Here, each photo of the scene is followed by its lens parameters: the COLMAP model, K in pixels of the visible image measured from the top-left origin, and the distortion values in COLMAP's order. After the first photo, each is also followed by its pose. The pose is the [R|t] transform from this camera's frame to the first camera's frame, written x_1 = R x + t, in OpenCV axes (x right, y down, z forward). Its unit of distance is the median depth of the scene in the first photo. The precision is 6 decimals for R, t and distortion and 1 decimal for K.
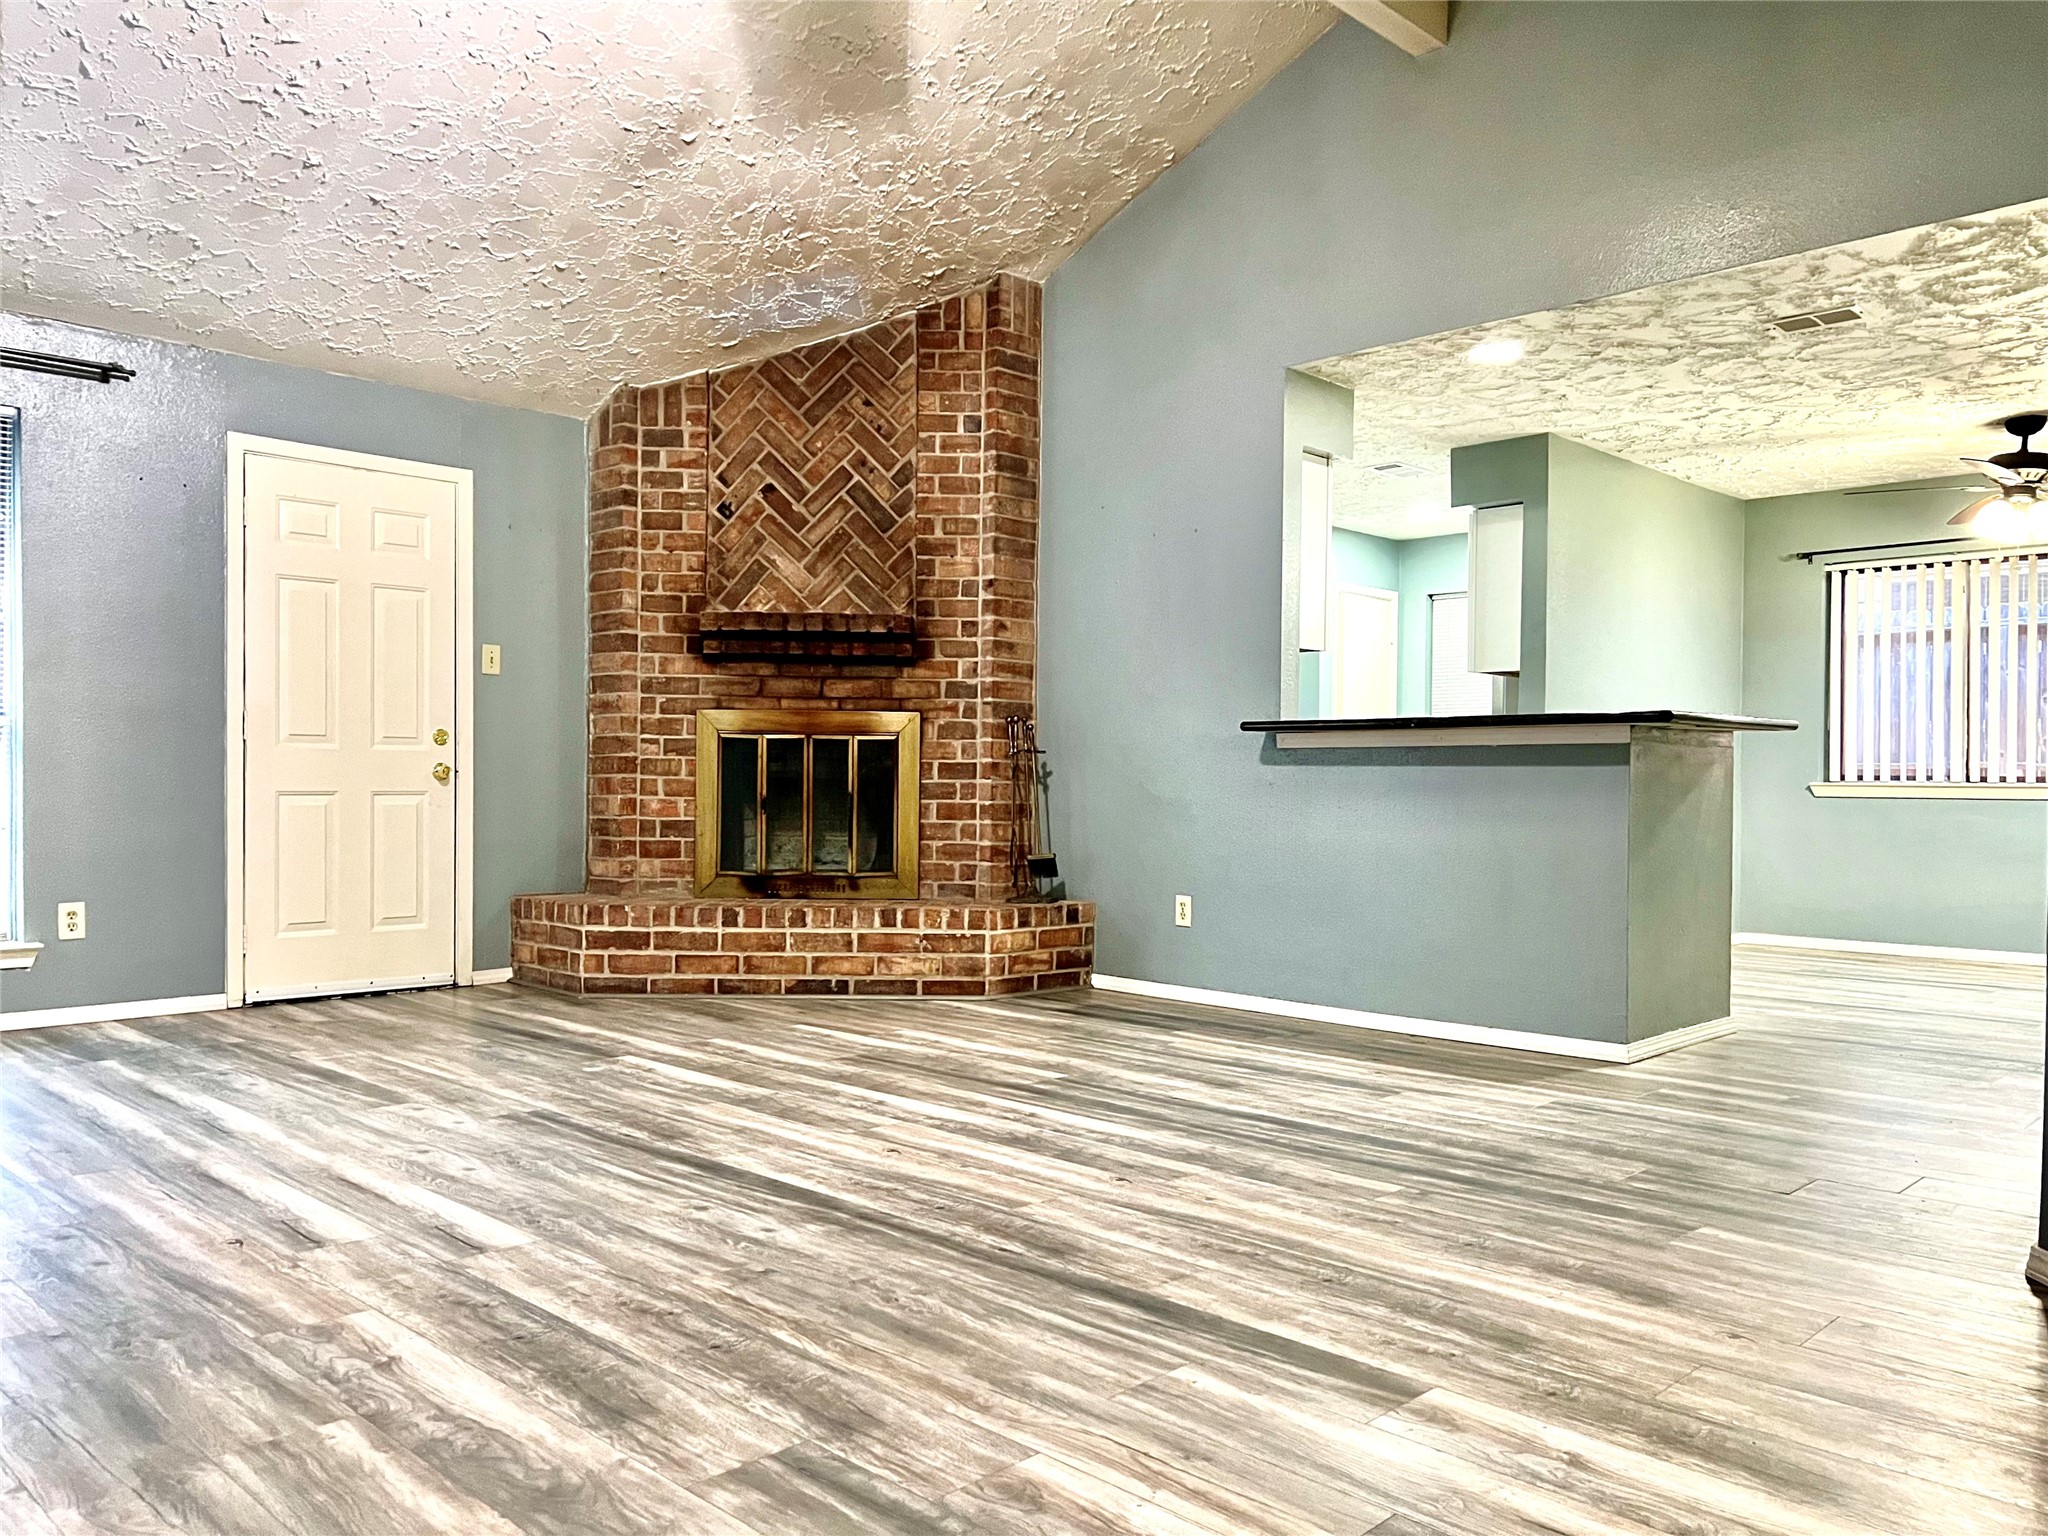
lens RADIAL K [[1517.6, 0, 1024.0], [0, 1517.6, 768.0], [0, 0, 1]] dist [0.109473, -0.153536]
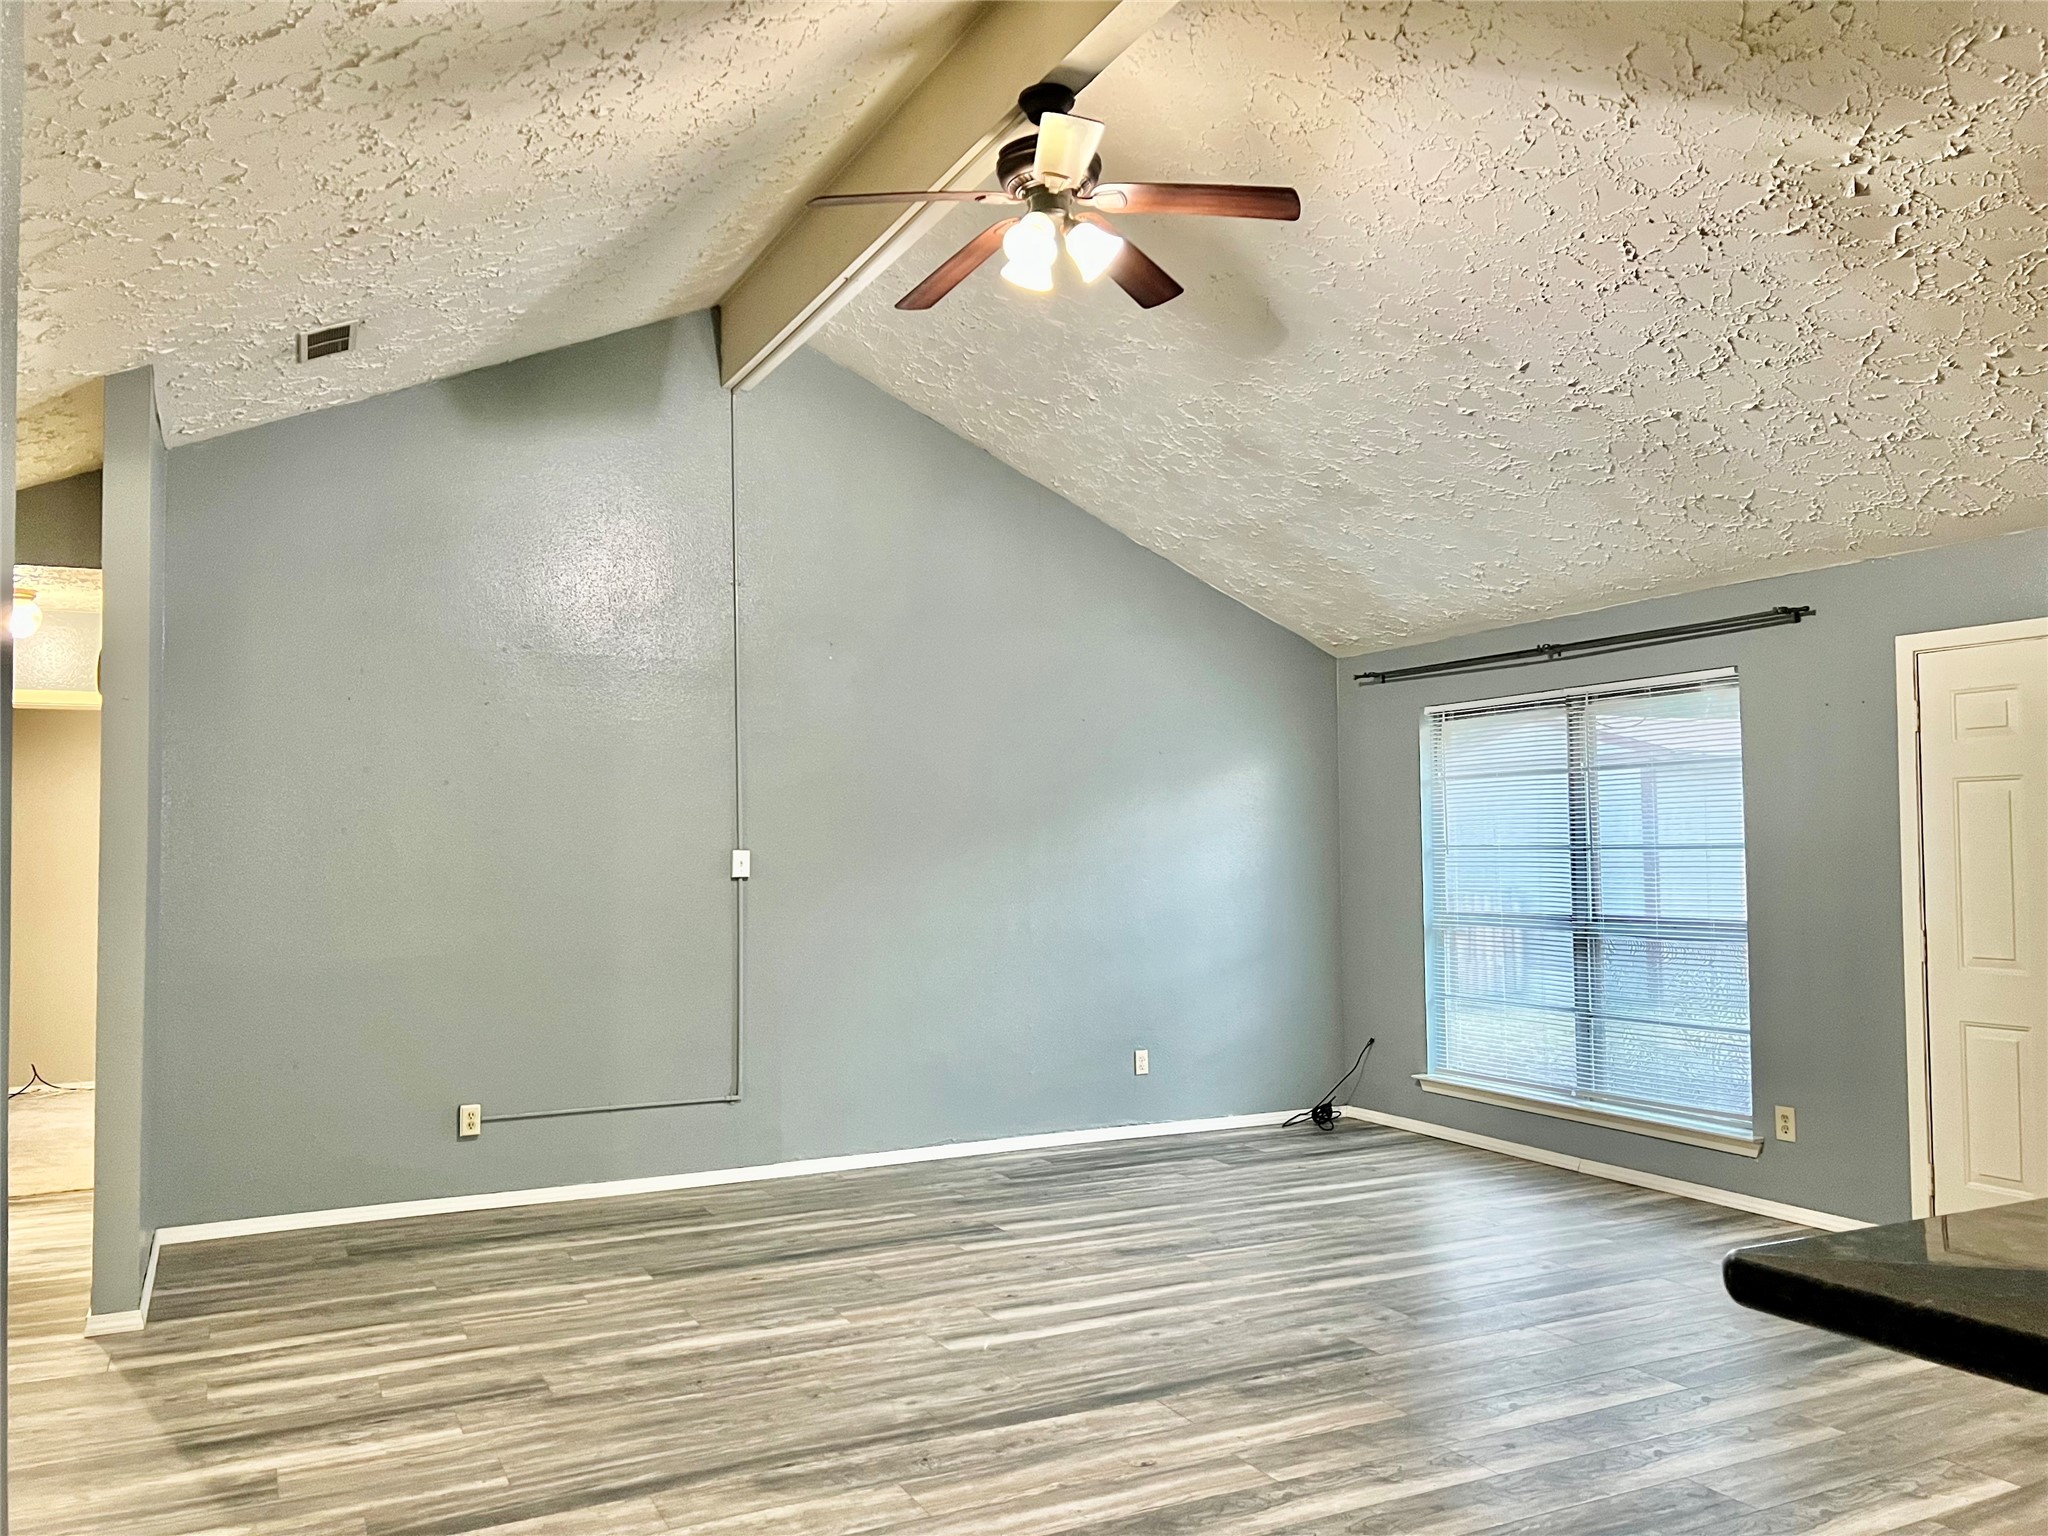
lens RADIAL K [[1572.3, 0, 1024.0], [0, 1572.3, 768.0], [0, 0, 1]] dist [0.030785, -0.008535]
pose [[-0.323463, -0.053531, -0.944726, 0.498380], [0.012028, 0.998085, -0.060673, -0.071841], [0.946164, -0.030988, -0.322200, 0.689744]]
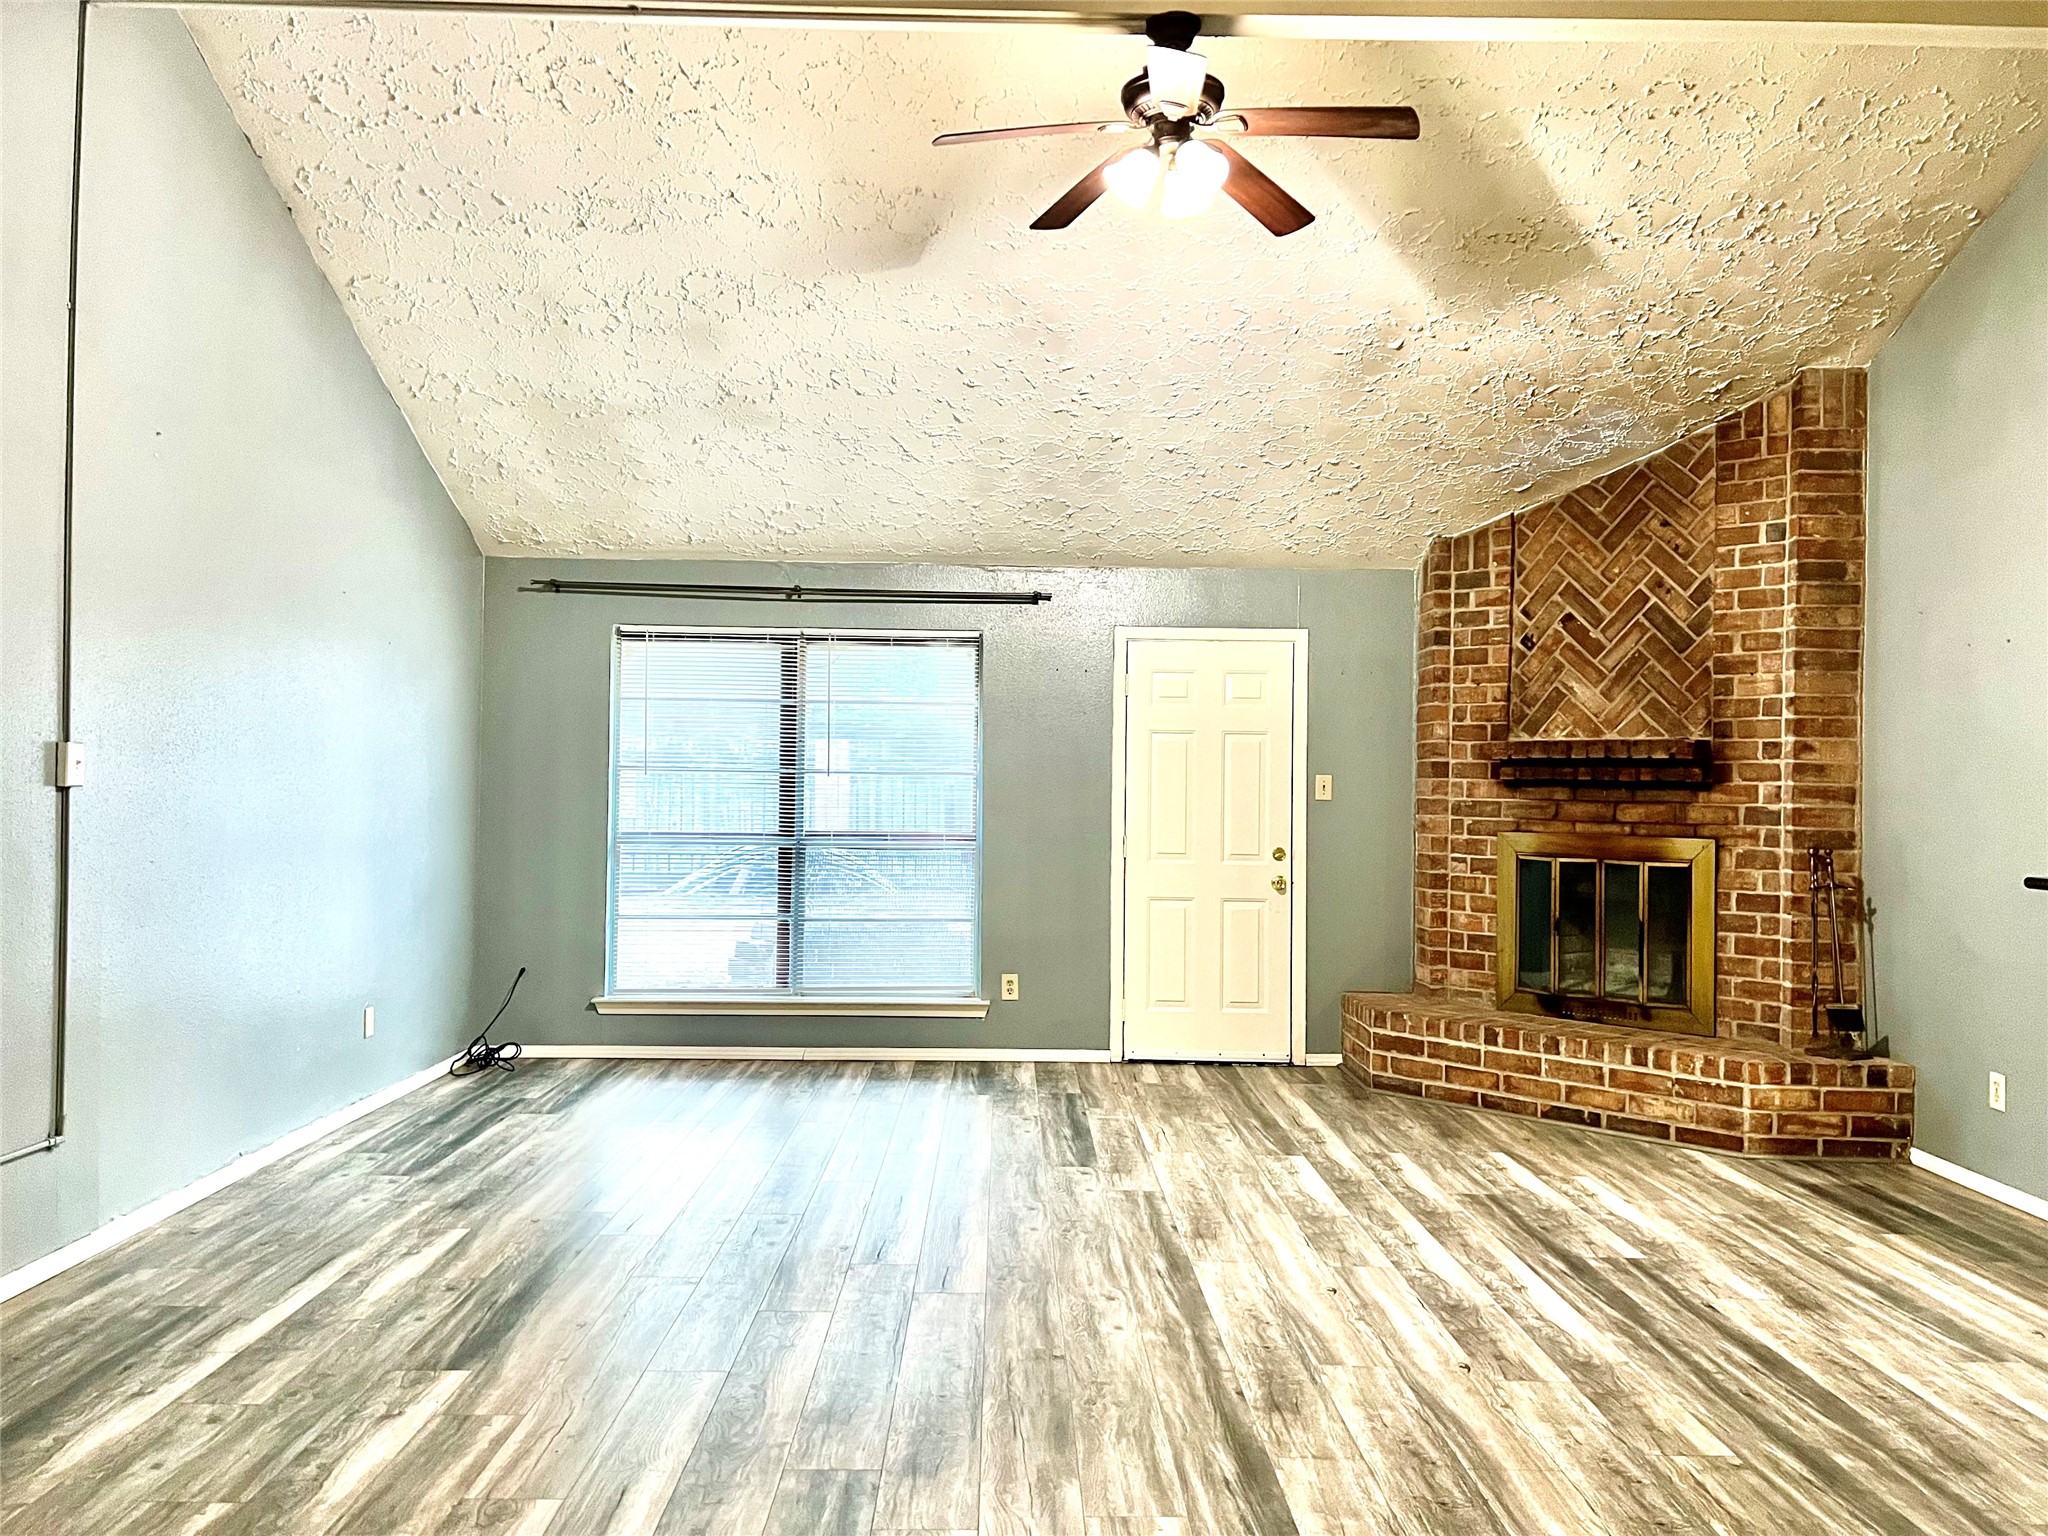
lens RADIAL K [[1535.4, 0, 1052.0], [0, 1535.4, 742.9], [0, 0, 1]] dist [0.055592, -0.051192]
pose [[0.719458, -0.018093, -0.694300, 0.309857], [-0.006163, 0.999455, -0.032431, -0.063577], [0.694509, 0.027612, 0.718954, 0.010424]]
